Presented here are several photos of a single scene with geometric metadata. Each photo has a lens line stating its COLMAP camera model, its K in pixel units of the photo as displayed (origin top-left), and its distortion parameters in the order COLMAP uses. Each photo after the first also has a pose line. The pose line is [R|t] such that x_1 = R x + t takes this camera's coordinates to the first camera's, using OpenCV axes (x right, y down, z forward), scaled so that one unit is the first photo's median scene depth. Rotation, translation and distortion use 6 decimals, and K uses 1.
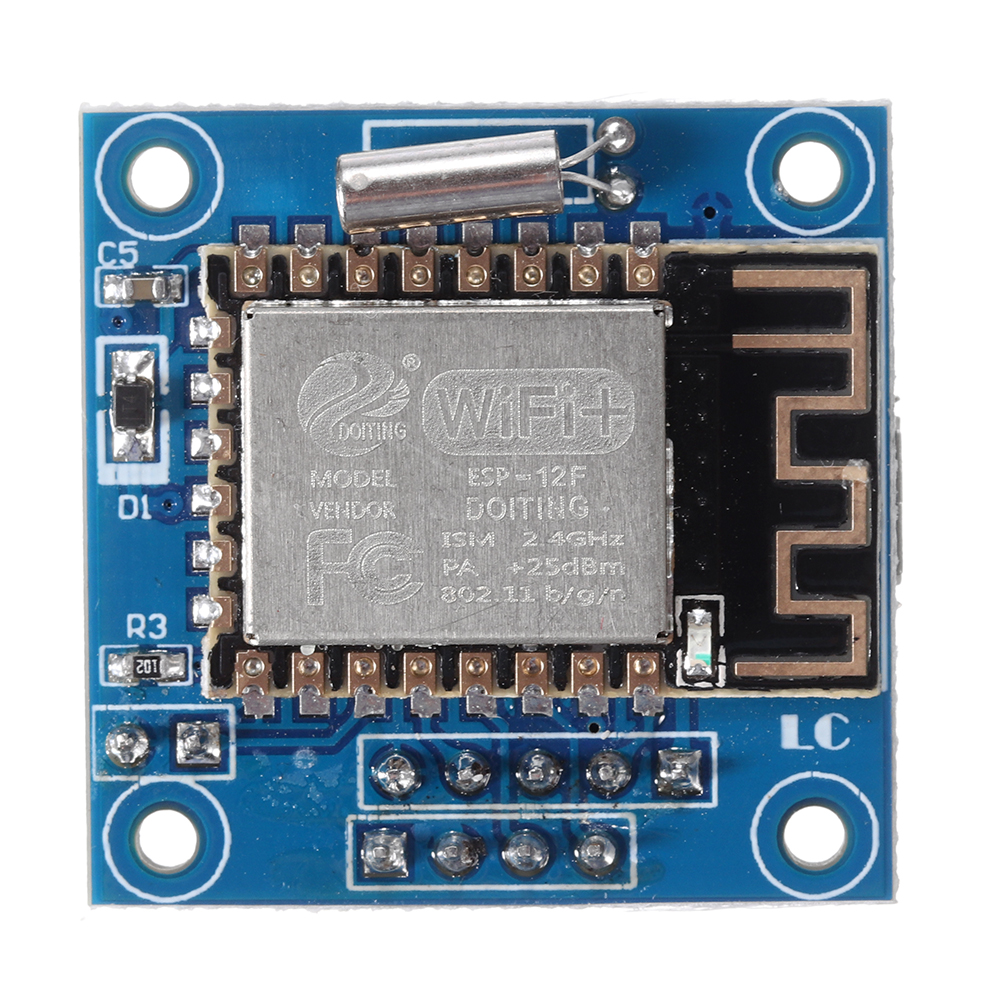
lens RADIAL K [[6459.1, 0, 500.0], [0, 6459.1, 500.0], [0, 0, 1]] dist [-0.121966, -7.469673]
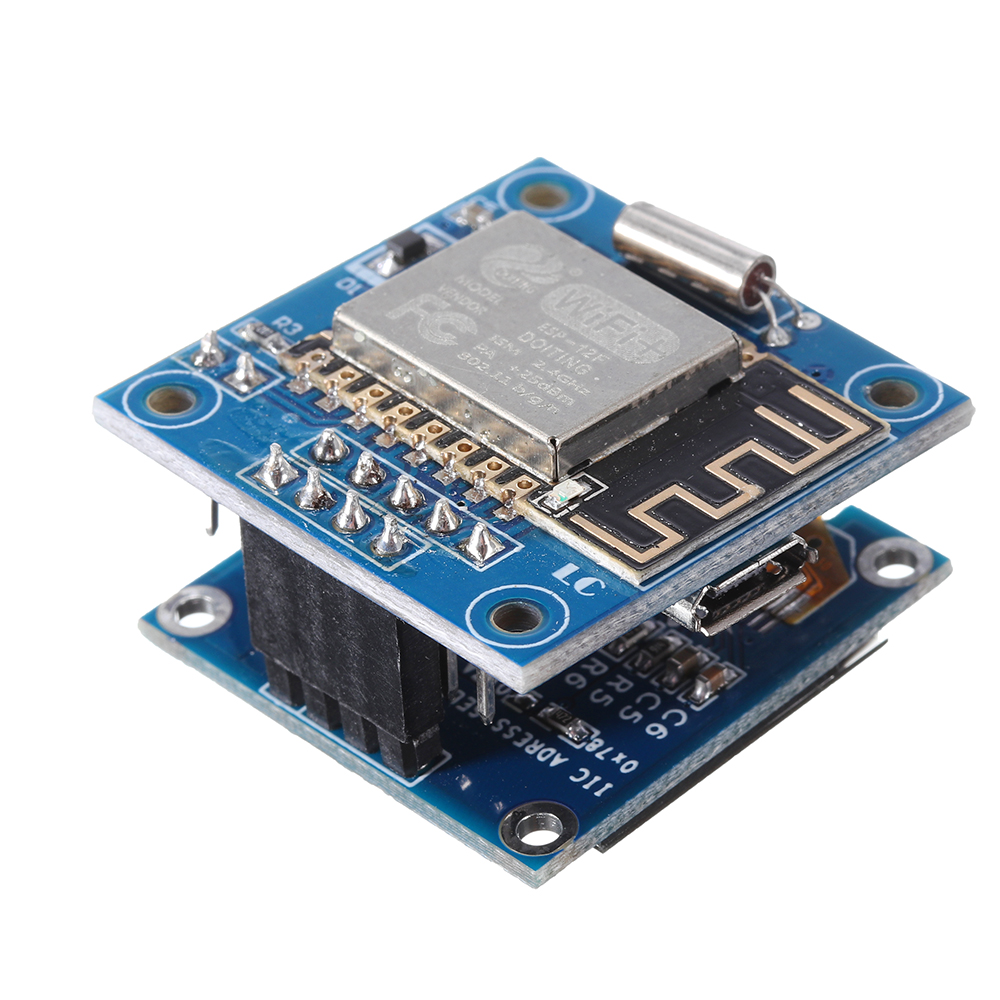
lens RADIAL K [[6459.1, 0, 500.0], [0, 6459.1, 500.0], [0, 0, 1]] dist [-0.121966, -7.469673]
pose [[0.677483, 0.451394, -0.580741, 0.751460], [-0.734687, 0.377317, -0.563797, 0.740193], [-0.035371, 0.808626, 0.587259, 0.259977]]
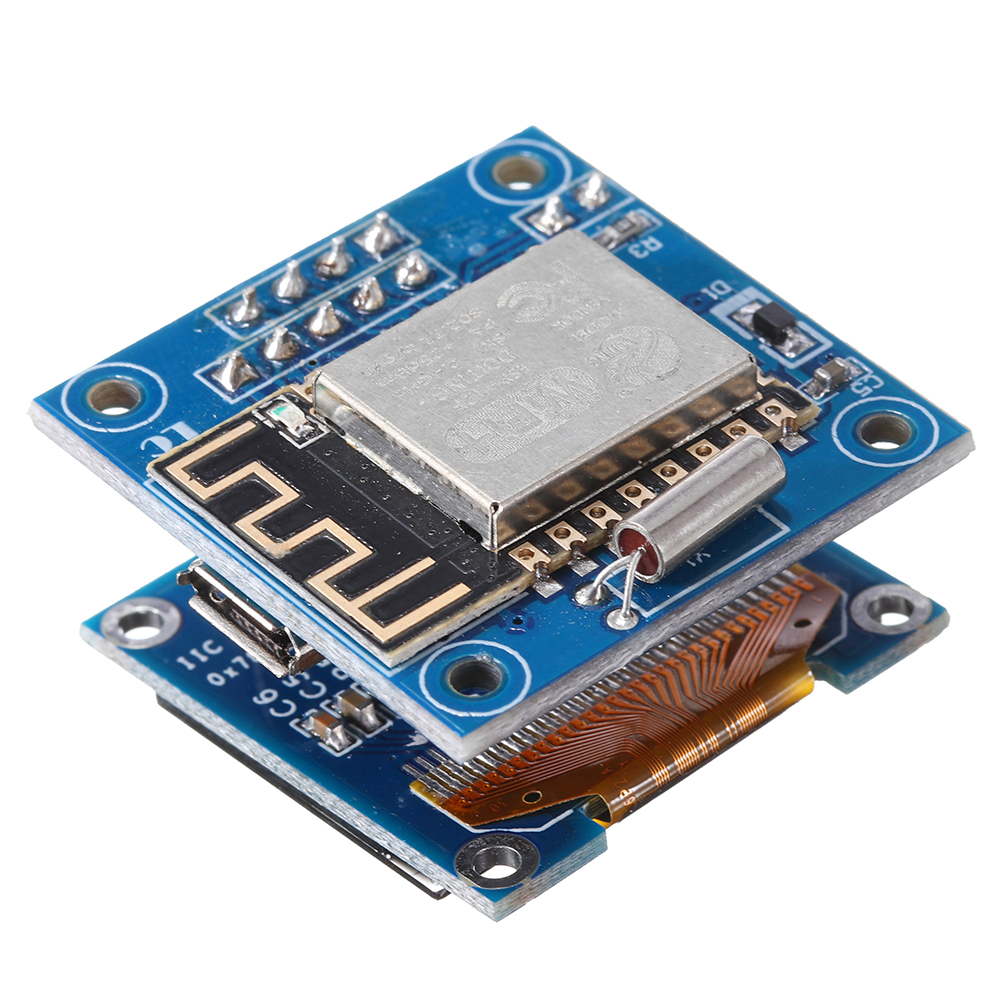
lens RADIAL K [[6459.1, 0, 500.0], [0, 6459.1, 500.0], [0, 0, 1]] dist [-0.121966, -7.469673]
pose [[-0.758688, 0.461956, -0.459337, 0.557059], [-0.651452, -0.535883, 0.537066, -0.652963], [0.001950, 0.706701, 0.707509, 0.161080]]
